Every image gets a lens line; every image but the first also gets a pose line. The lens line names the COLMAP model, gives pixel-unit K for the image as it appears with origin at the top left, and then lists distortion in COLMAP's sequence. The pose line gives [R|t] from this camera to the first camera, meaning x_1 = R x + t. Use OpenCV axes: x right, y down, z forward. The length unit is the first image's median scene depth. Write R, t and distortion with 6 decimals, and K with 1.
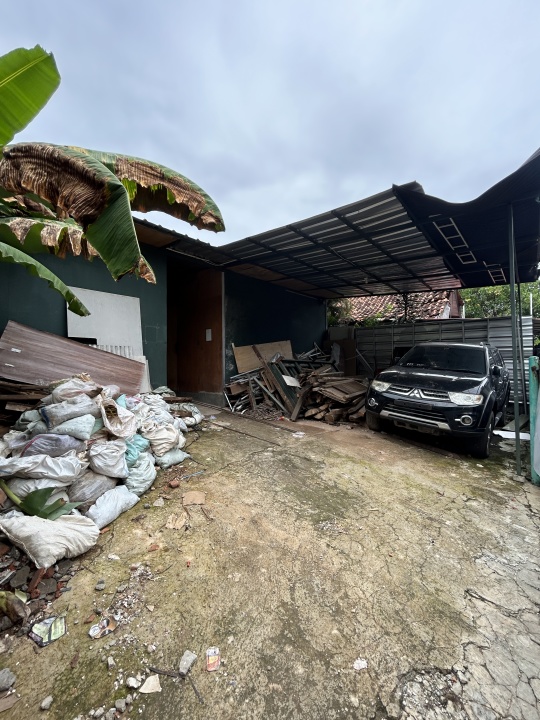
lens RADIAL K [[289.0, 0, 269.8], [0, 289.0, 358.1], [0, 0, 1]] dist [-0.000123, -0.000019]
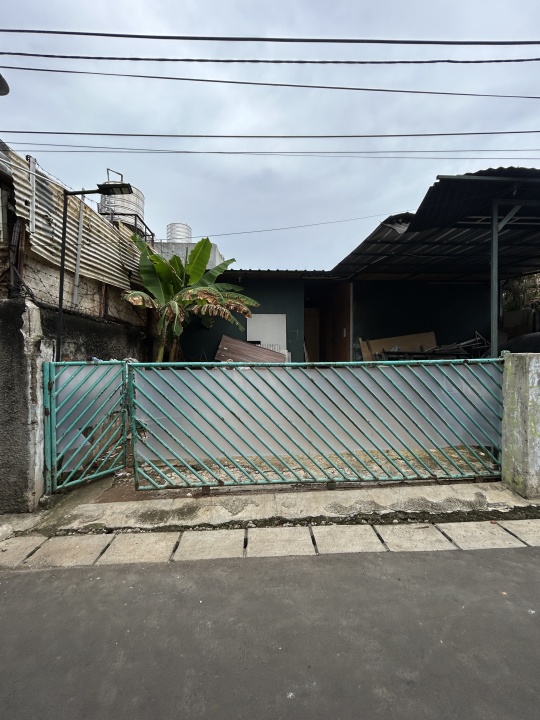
lens RADIAL K [[289.0, 0, 271.1], [0, 289.0, 361.0], [0, 0, 1]] dist [-0.000123, -0.000019]
pose [[0.696031, 0.021875, -0.717679, 0.660527], [0.014220, 0.998920, 0.044238, -0.018796], [0.717871, -0.040997, 0.694968, -0.195186]]
